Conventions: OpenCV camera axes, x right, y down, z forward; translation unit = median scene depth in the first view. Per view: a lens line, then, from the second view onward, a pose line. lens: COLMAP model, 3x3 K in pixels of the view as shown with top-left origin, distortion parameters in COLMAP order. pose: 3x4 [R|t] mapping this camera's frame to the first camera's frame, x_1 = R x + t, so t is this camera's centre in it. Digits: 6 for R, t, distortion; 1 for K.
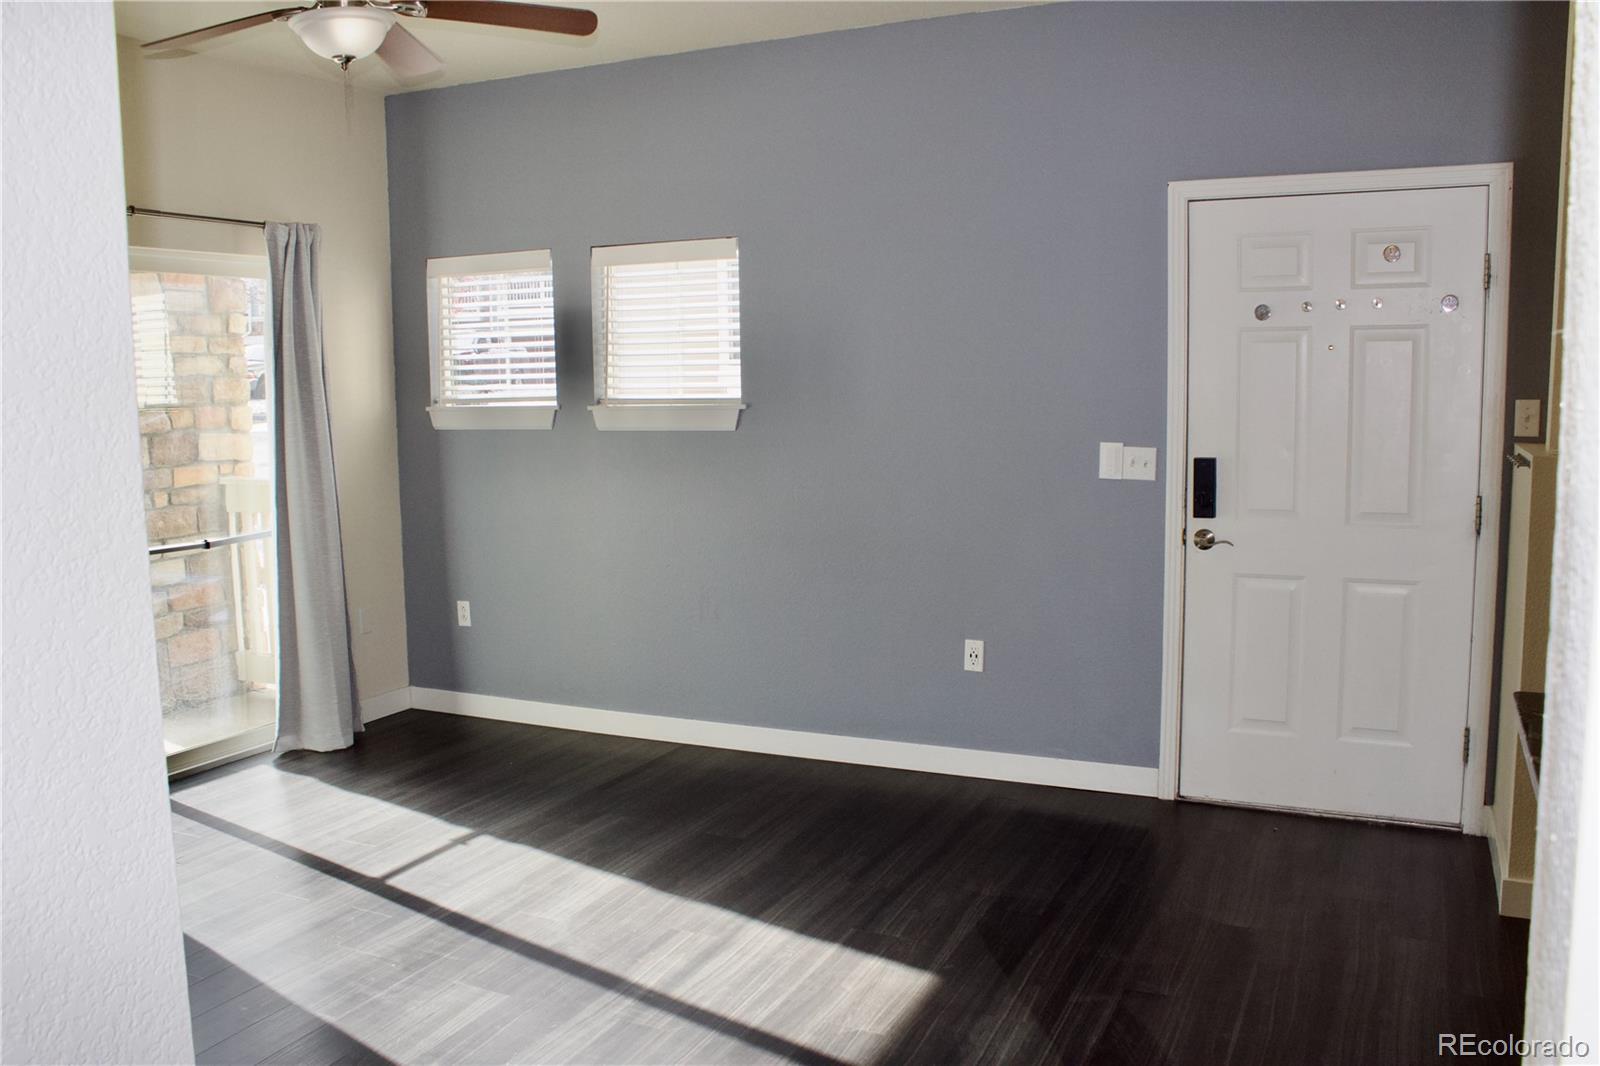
lens RADIAL K [[1337.3, 0, 800.0], [0, 1337.3, 533.0], [0, 0, 1]] dist [-0.165015, 0.154945]
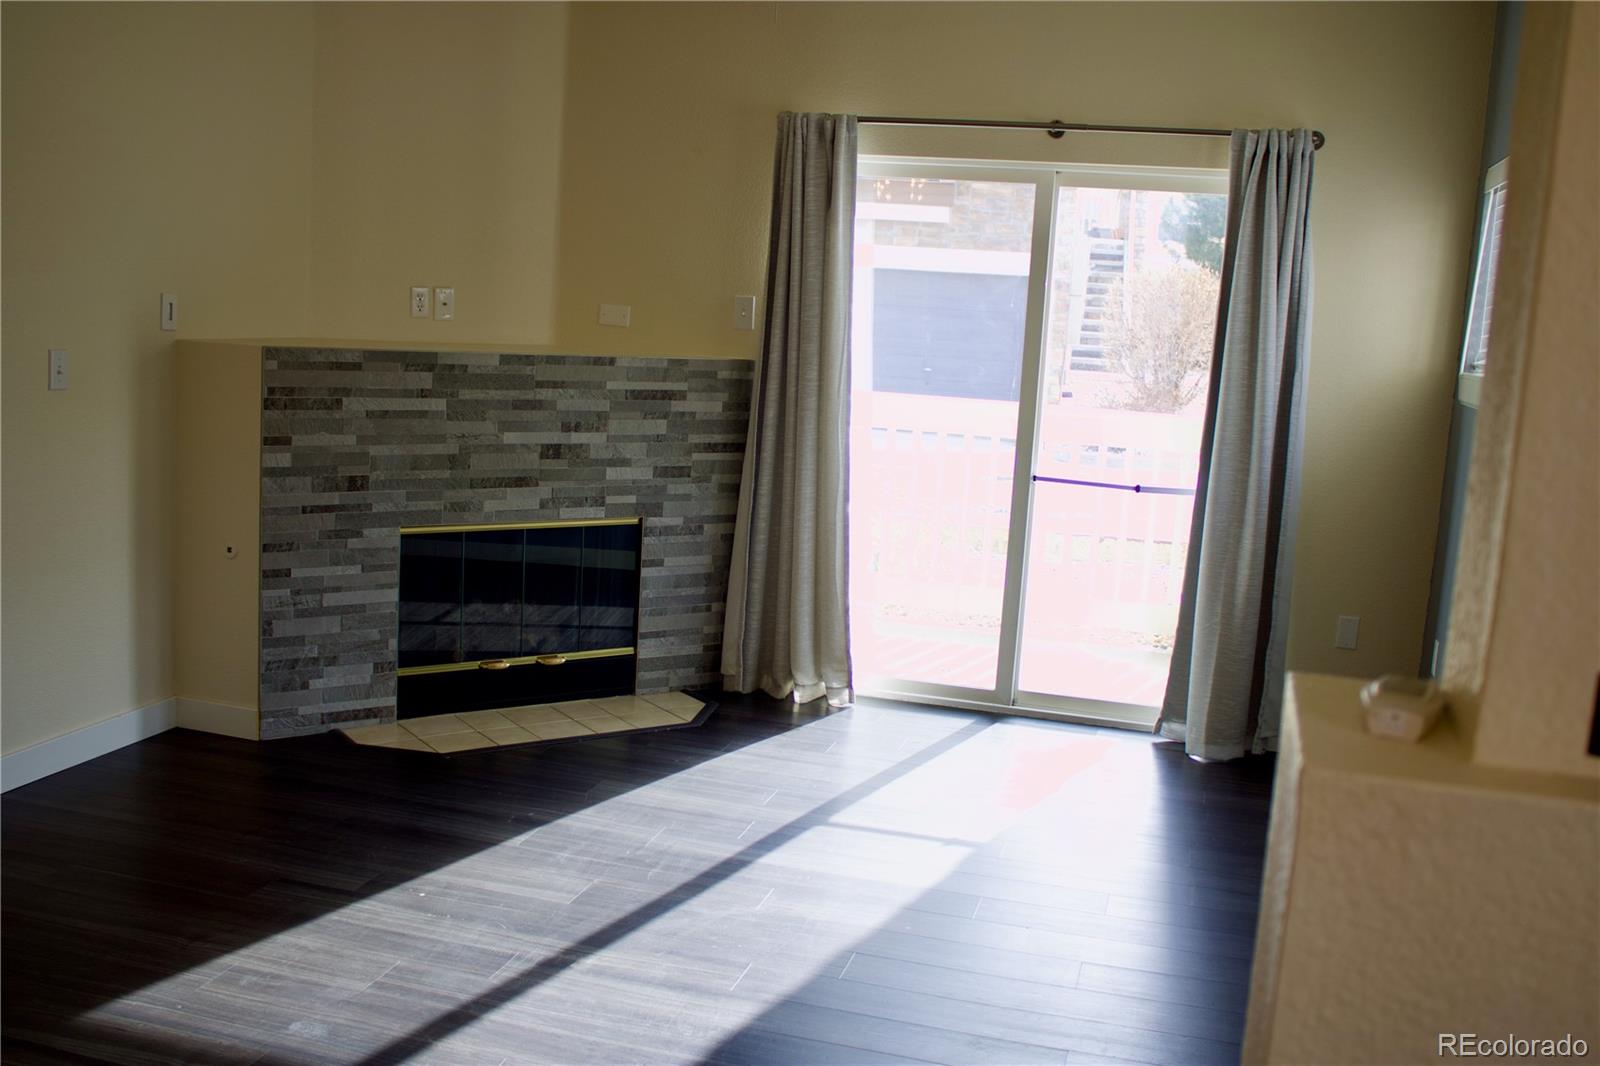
lens RADIAL K [[1577.2, 0, 800.0], [0, 1577.2, 533.0], [0, 0, 1]] dist [0.001869, 0.001336]
pose [[0.166393, 0.185475, -0.968459, 0.858736], [-0.175729, 0.972006, 0.155962, -0.136468], [0.970275, 0.144235, 0.194328, 0.813213]]
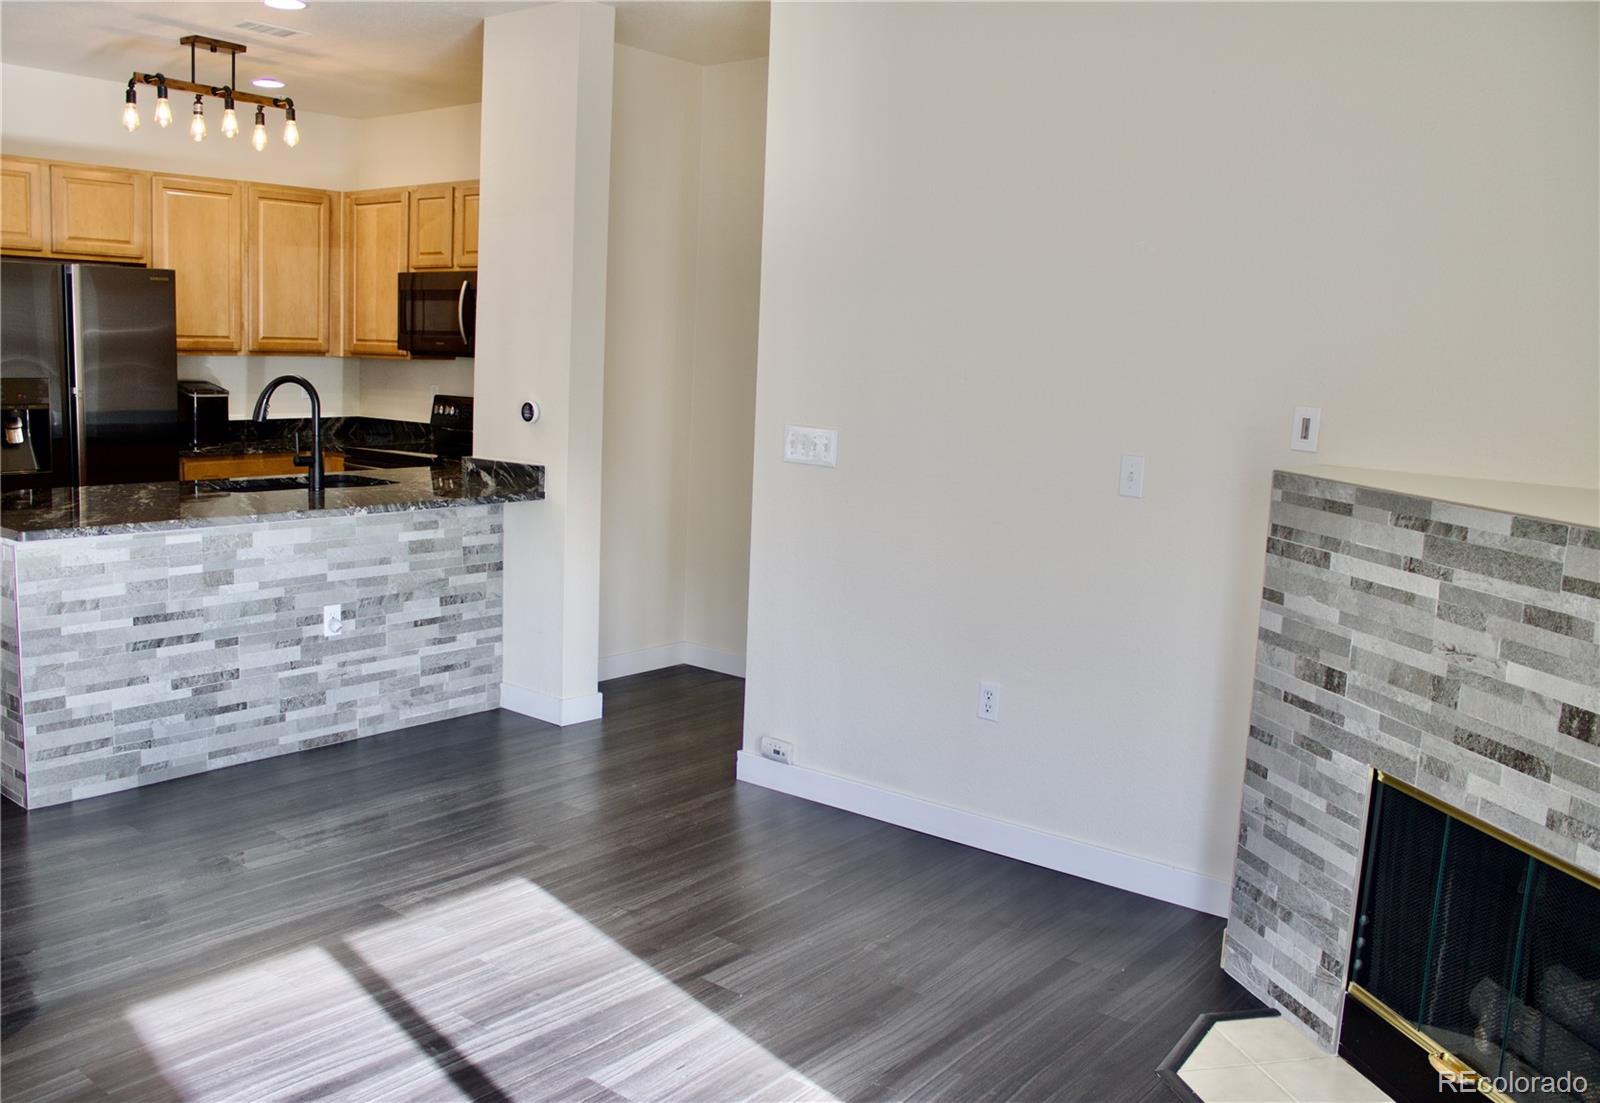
lens RADIAL K [[1368.6, 0, 801.4], [0, 1368.6, 568.2], [0, 0, 1]] dist [-0.186243, 0.144983]
pose [[-0.976445, -0.057565, 0.207945, -0.466638], [-0.001035, 0.964992, 0.262276, -0.168727], [-0.215764, 0.255883, -0.942322, 1.531426]]
